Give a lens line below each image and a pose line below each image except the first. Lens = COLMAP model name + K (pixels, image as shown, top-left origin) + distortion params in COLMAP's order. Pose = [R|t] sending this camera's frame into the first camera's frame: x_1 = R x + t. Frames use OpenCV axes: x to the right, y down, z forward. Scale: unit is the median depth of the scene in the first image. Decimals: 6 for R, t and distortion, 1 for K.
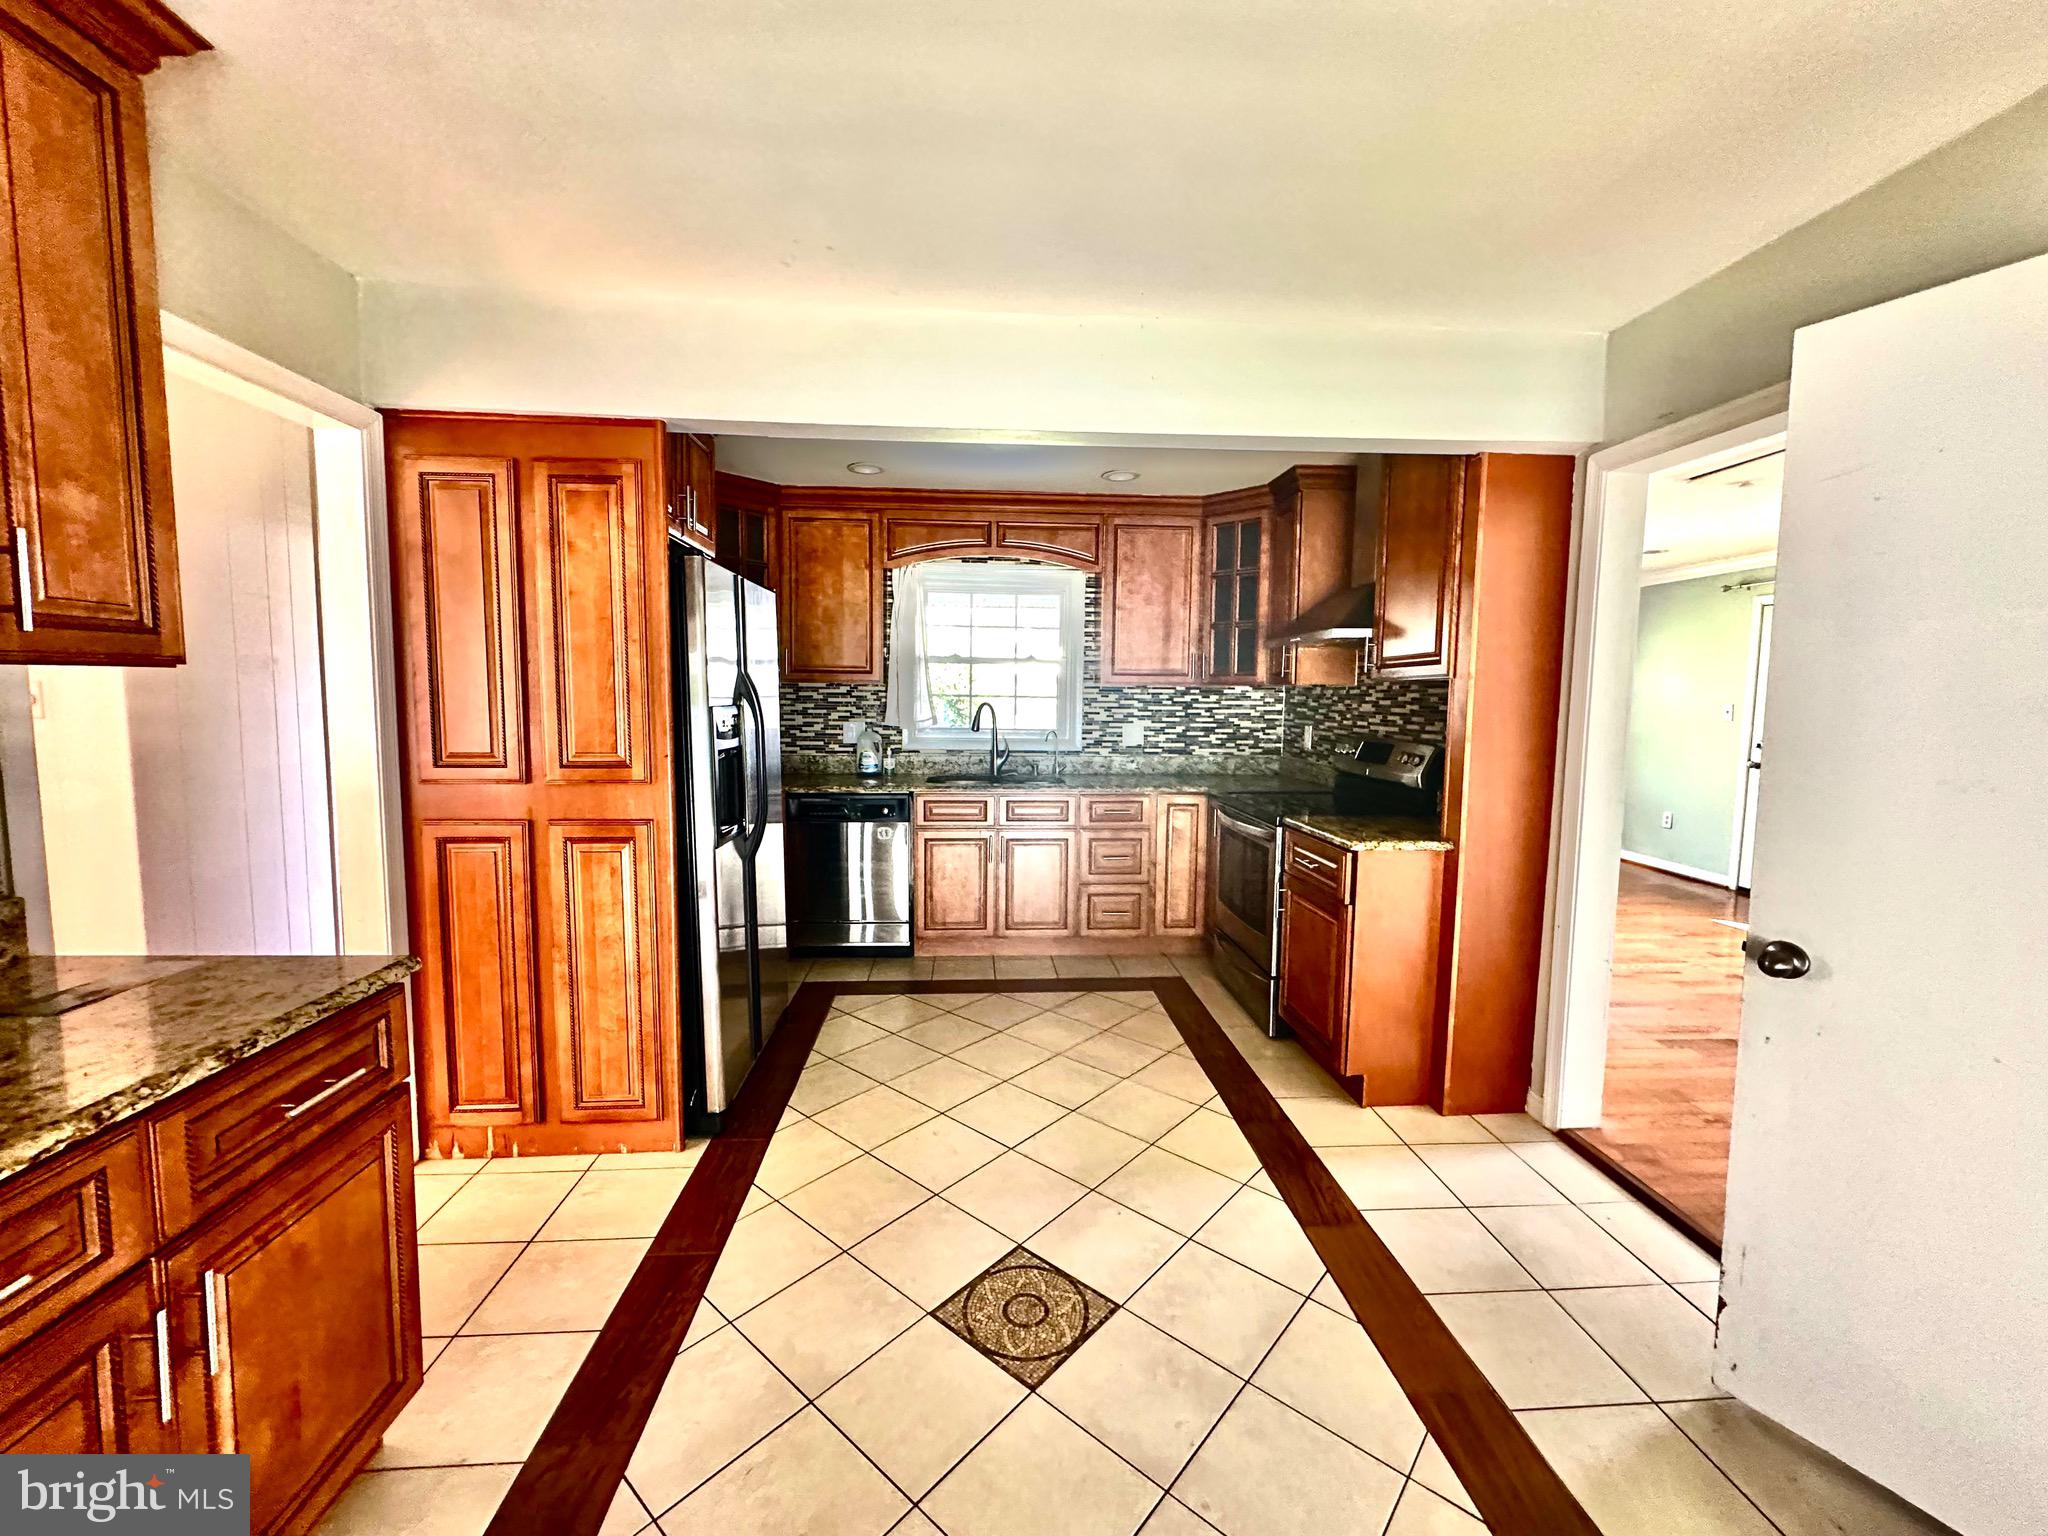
lens RADIAL K [[817.2, 0, 1022.1], [0, 817.2, 766.8], [0, 0, 1]] dist [-0.000679, -0.000021]
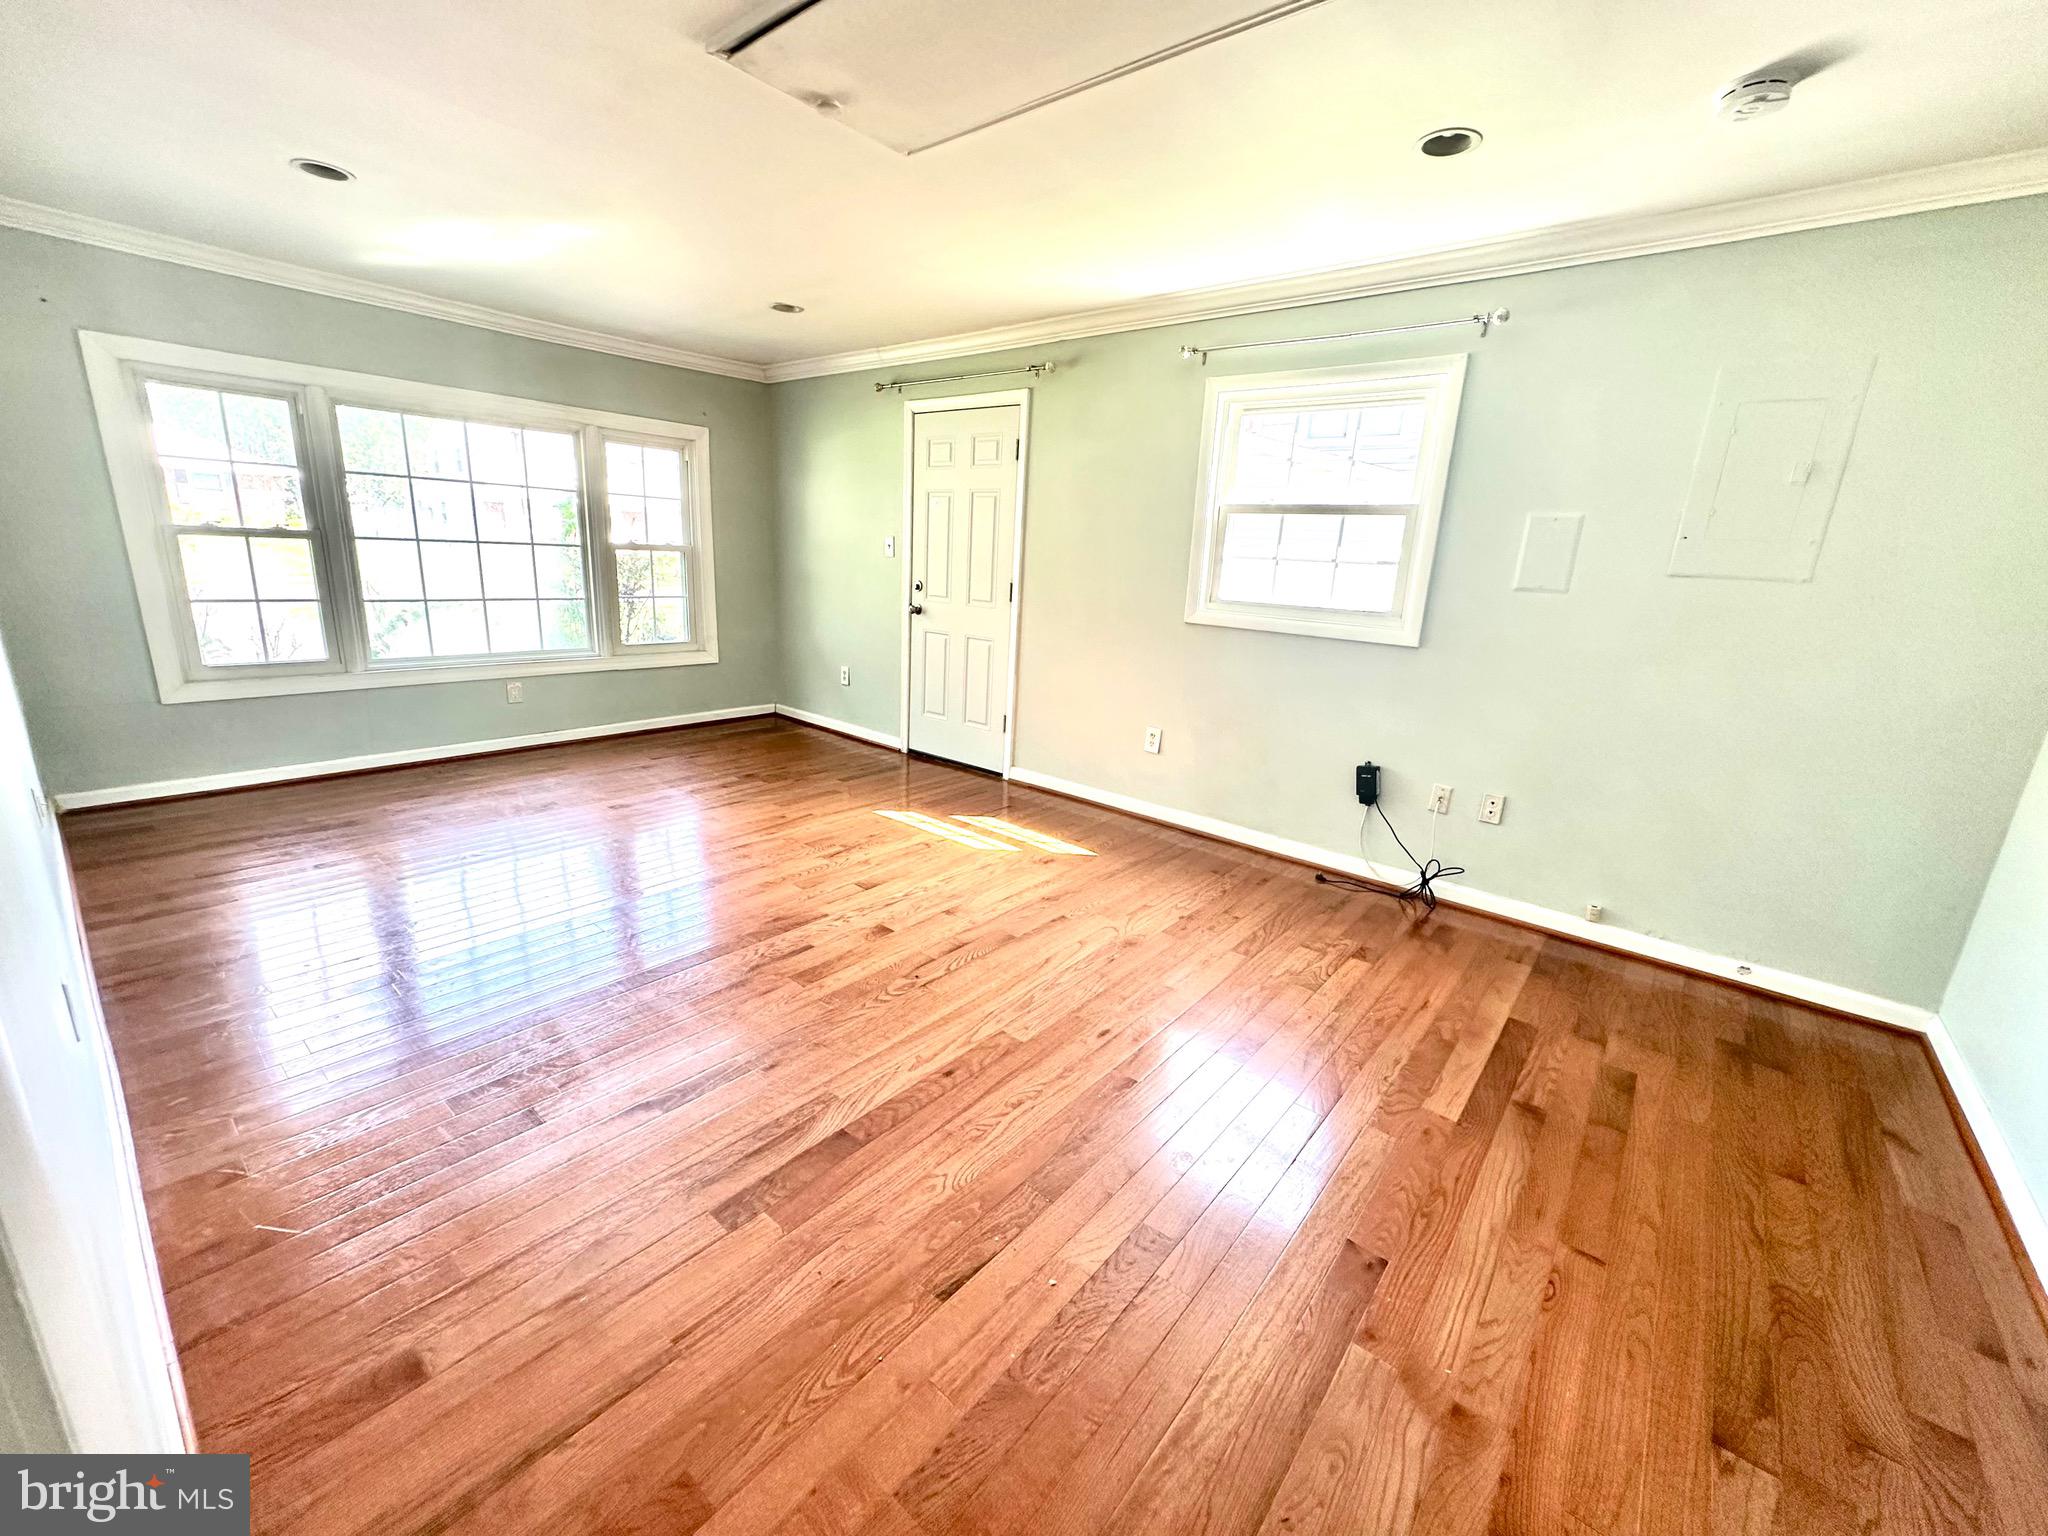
lens RADIAL K [[817.3, 0, 1020.1], [0, 817.3, 766.8], [0, 0, 1]] dist [0.000960, -0.000220]
pose [[0.689478, -0.162124, 0.705929, 0.499667], [0.019898, 0.978499, 0.205288, -0.025623], [-0.724033, -0.127495, 0.677880, 0.467496]]
